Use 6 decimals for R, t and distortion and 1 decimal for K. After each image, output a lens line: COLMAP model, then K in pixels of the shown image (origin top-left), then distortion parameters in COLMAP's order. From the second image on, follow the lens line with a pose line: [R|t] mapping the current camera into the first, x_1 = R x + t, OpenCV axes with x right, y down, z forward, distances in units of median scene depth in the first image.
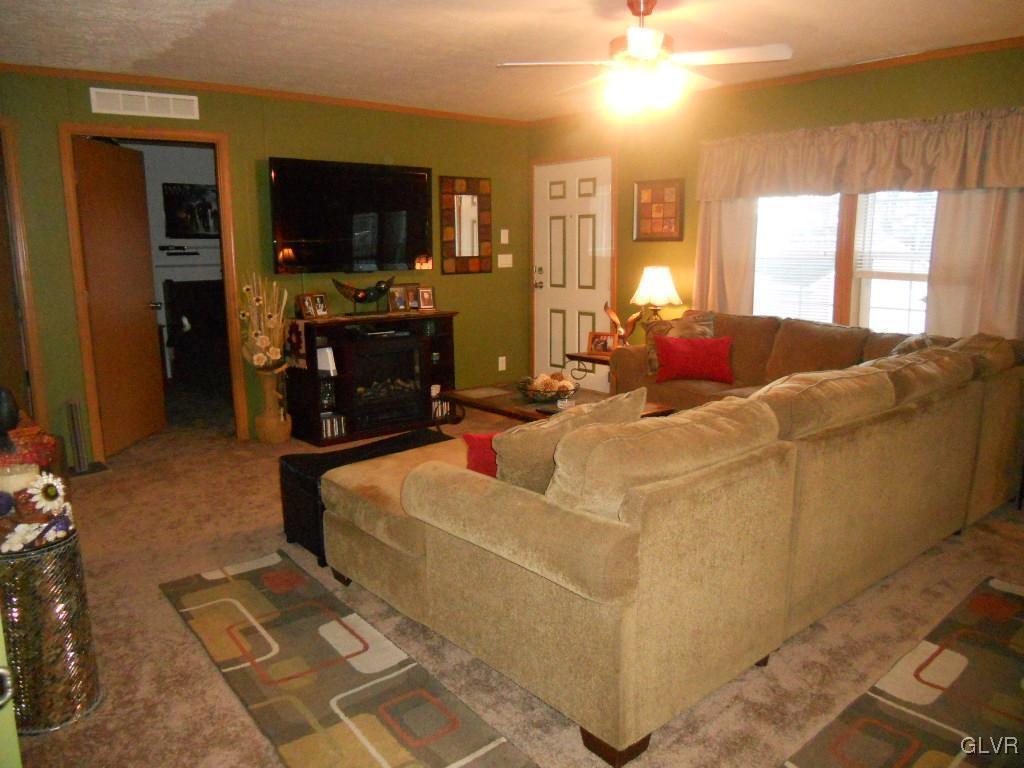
lens RADIAL K [[793.5, 0, 514.0], [0, 793.5, 384.5], [0, 0, 1]] dist [0.005901, 0.043861]
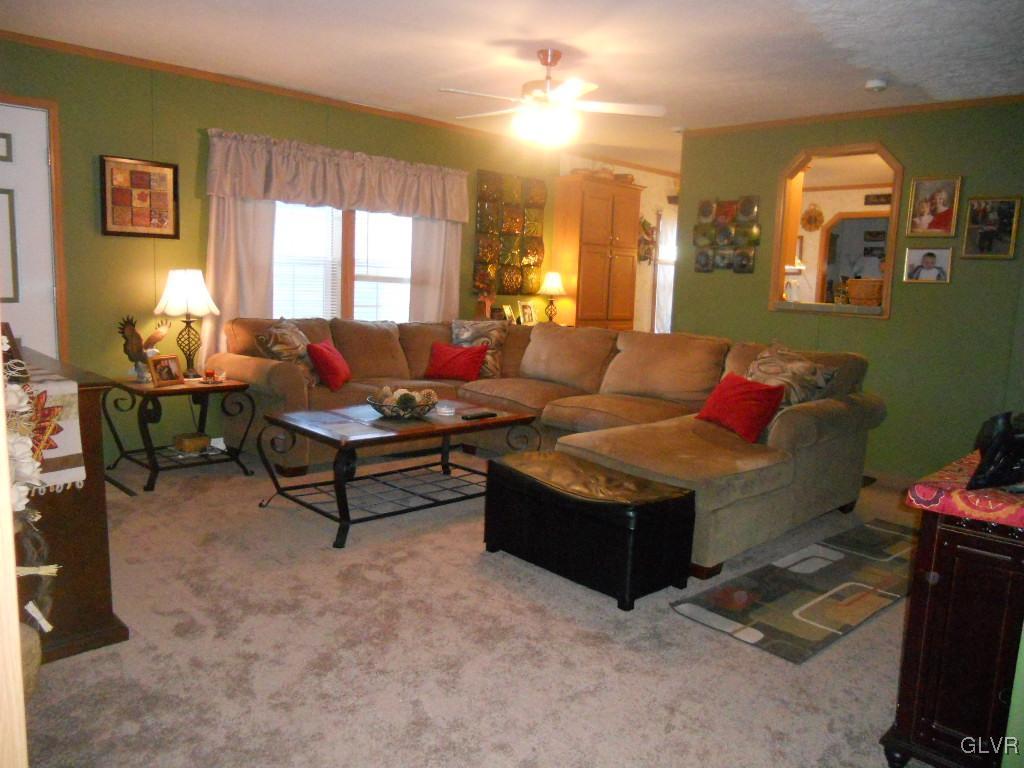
lens RADIAL K [[793.5, 0, 513.8], [0, 793.5, 385.6], [0, 0, 1]] dist [0.005901, 0.043861]
pose [[-0.115752, -0.147081, 0.982328, -0.843767], [0.134717, 0.977513, 0.162234, -0.148239], [-0.984100, 0.151115, -0.093335, 0.939019]]
